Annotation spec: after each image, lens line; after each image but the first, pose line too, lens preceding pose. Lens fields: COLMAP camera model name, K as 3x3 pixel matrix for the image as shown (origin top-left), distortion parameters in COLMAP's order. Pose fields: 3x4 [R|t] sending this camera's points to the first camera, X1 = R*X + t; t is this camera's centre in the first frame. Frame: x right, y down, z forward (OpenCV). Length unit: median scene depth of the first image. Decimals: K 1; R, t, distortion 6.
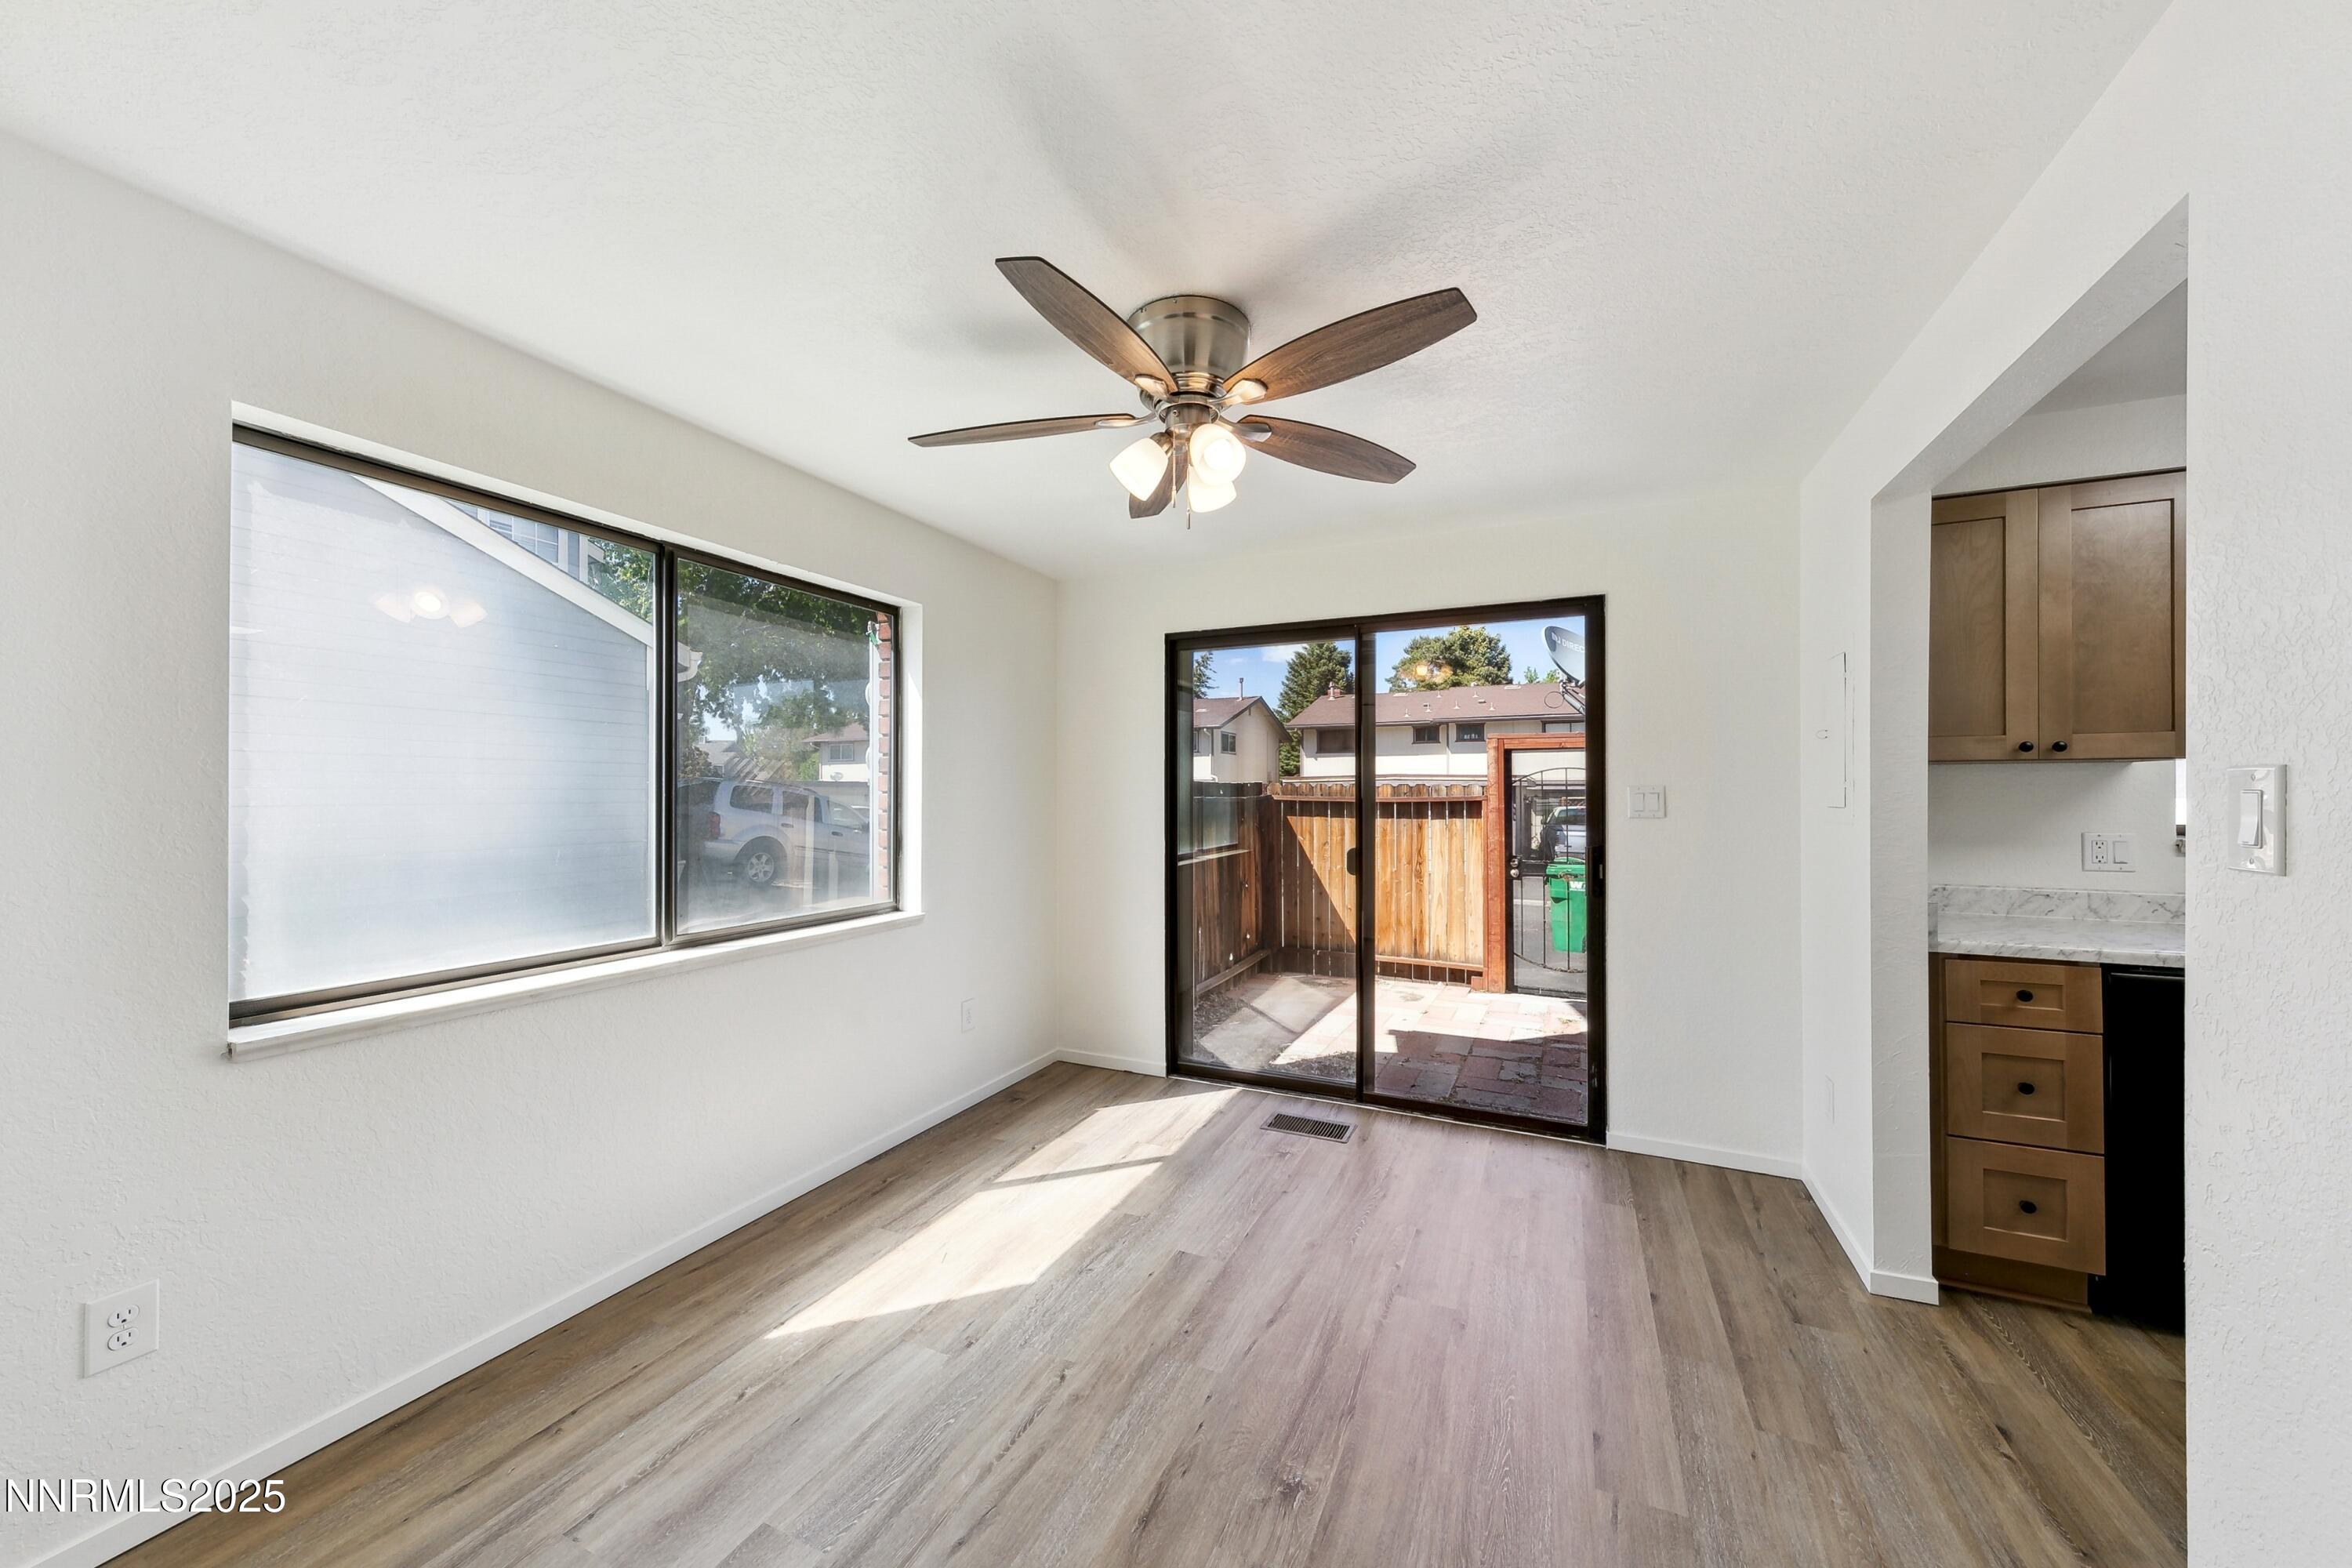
lens RADIAL K [[835.7, 0, 1182.8], [0, 835.7, 796.4], [0, 0, 1]] dist [0.011950, -0.000068]
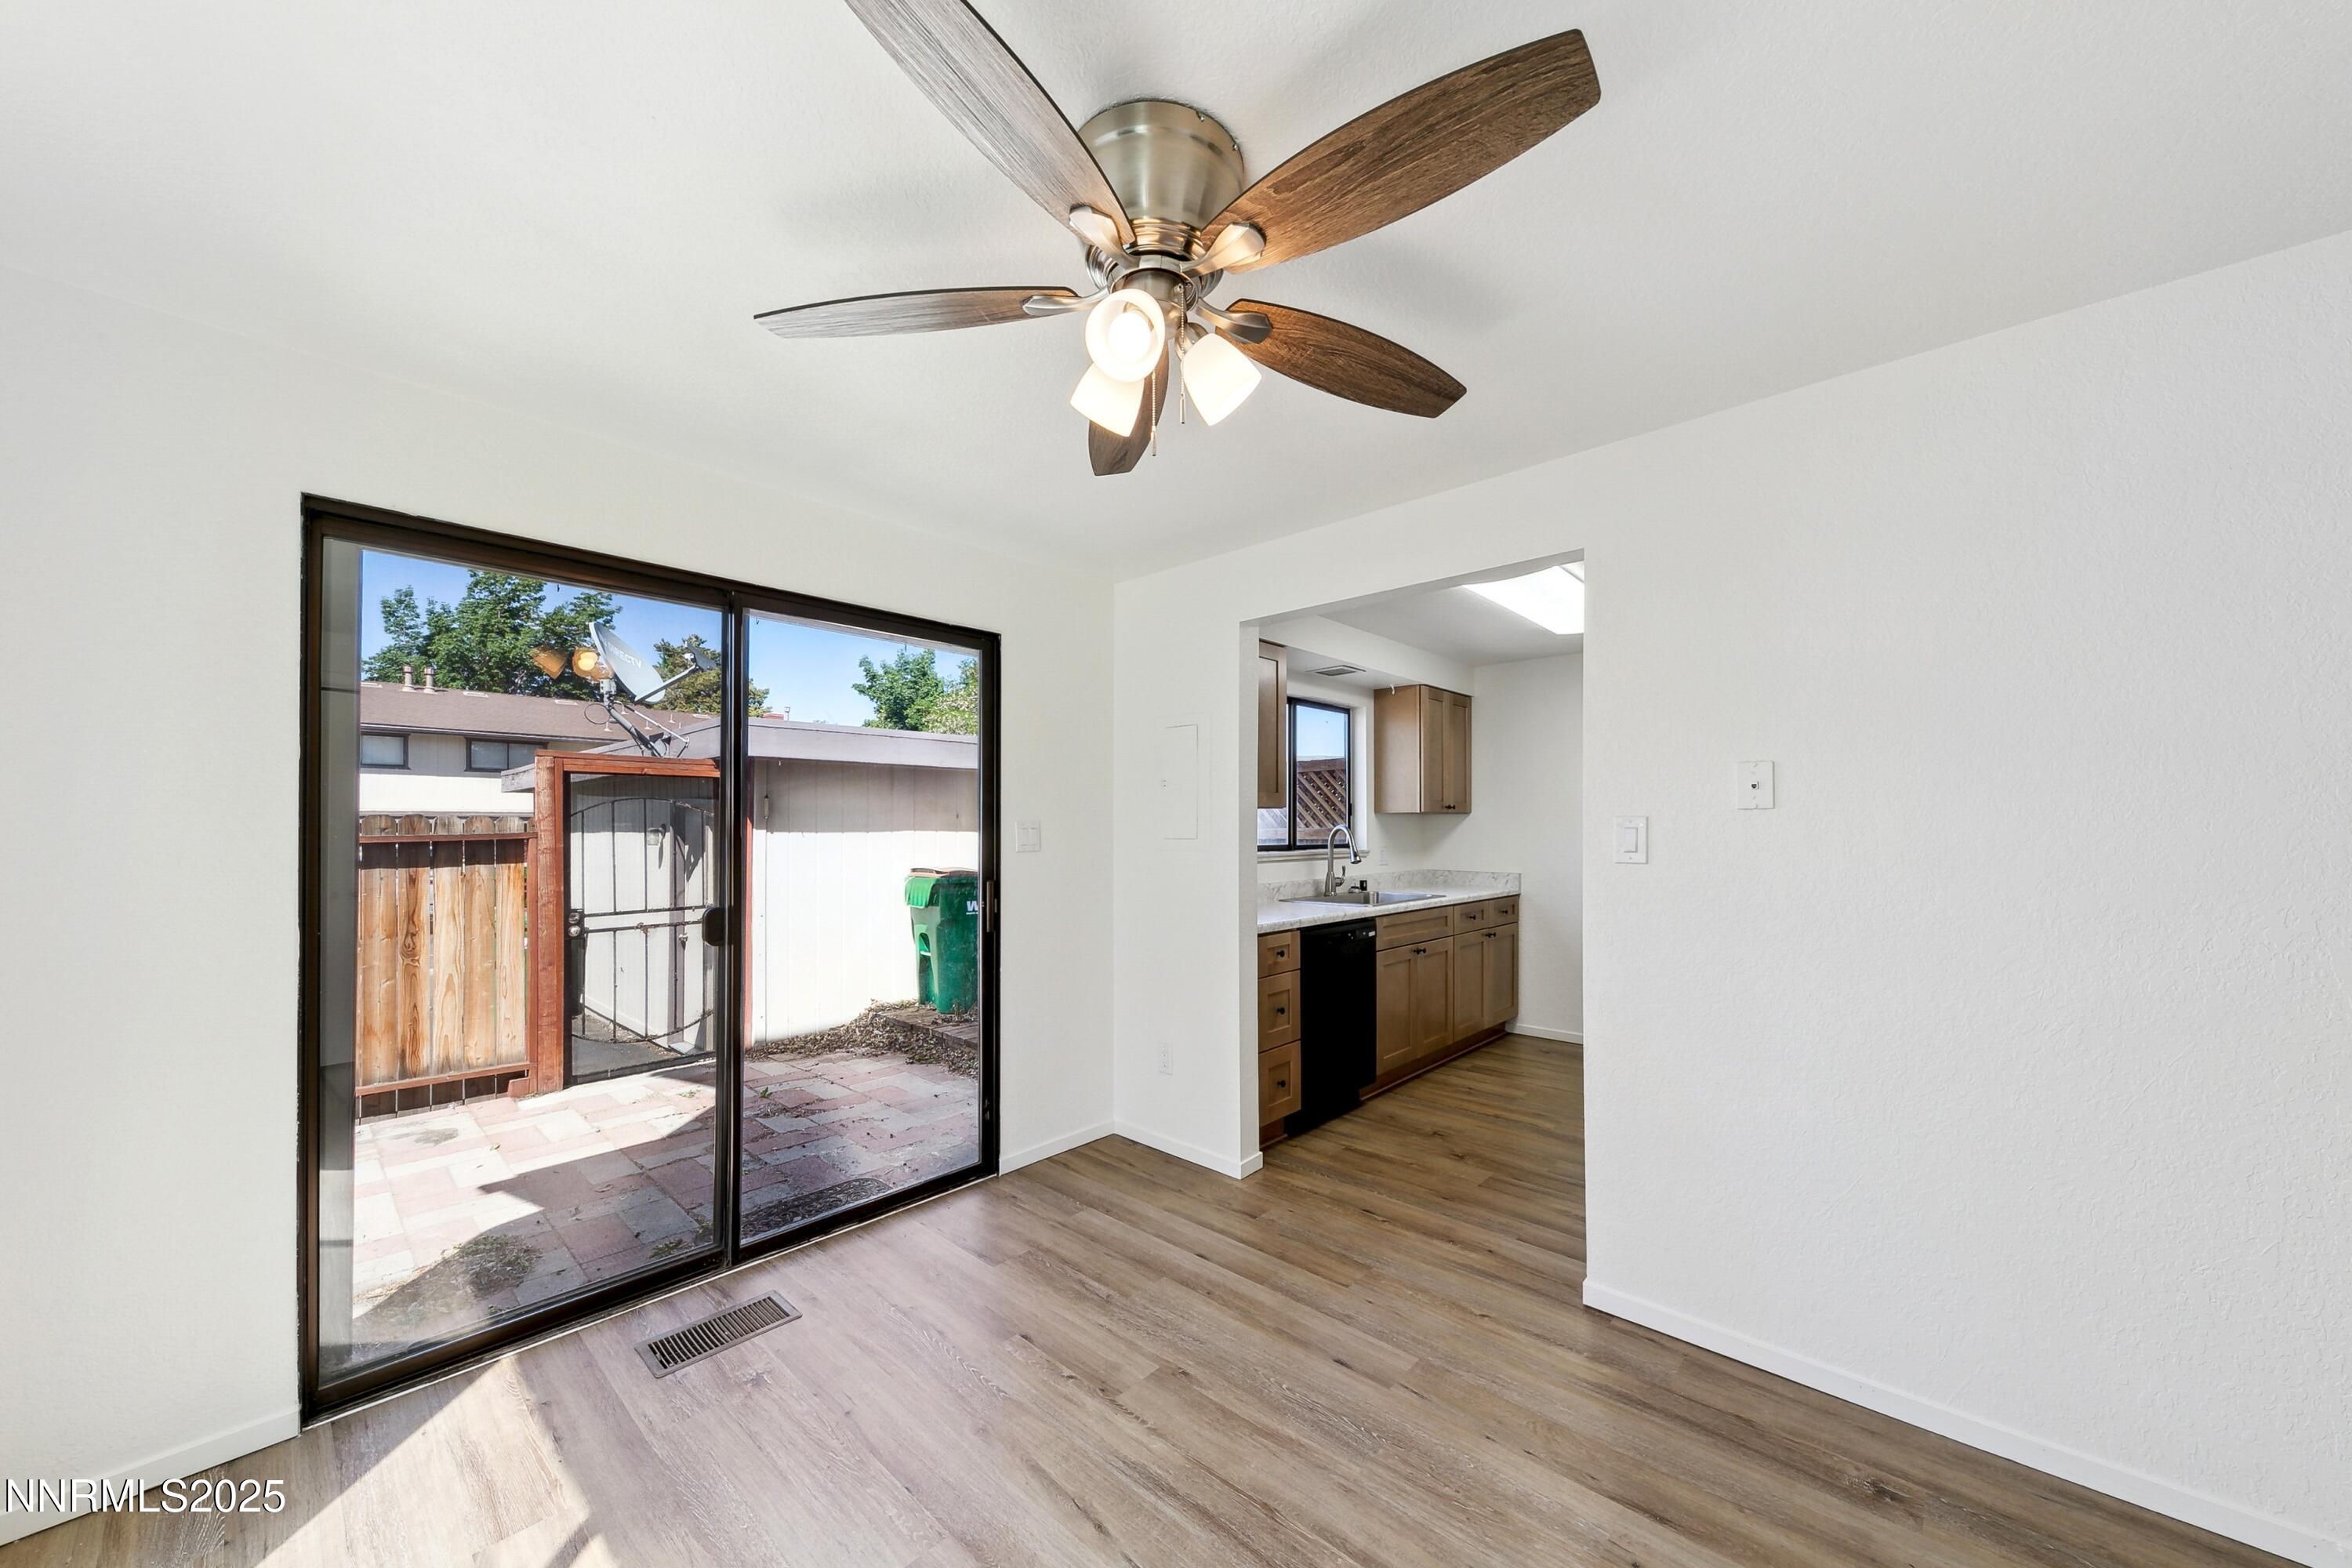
lens RADIAL K [[841.8, 0, 1203.7], [0, 841.8, 823.7], [0, 0, 1]] dist [0.000909, -0.000177]
pose [[0.289662, 0.004310, 0.957119, -0.352723], [0.004192, 0.999975, -0.005771, -0.002548], [-0.957120, 0.005684, 0.289637, 0.405808]]
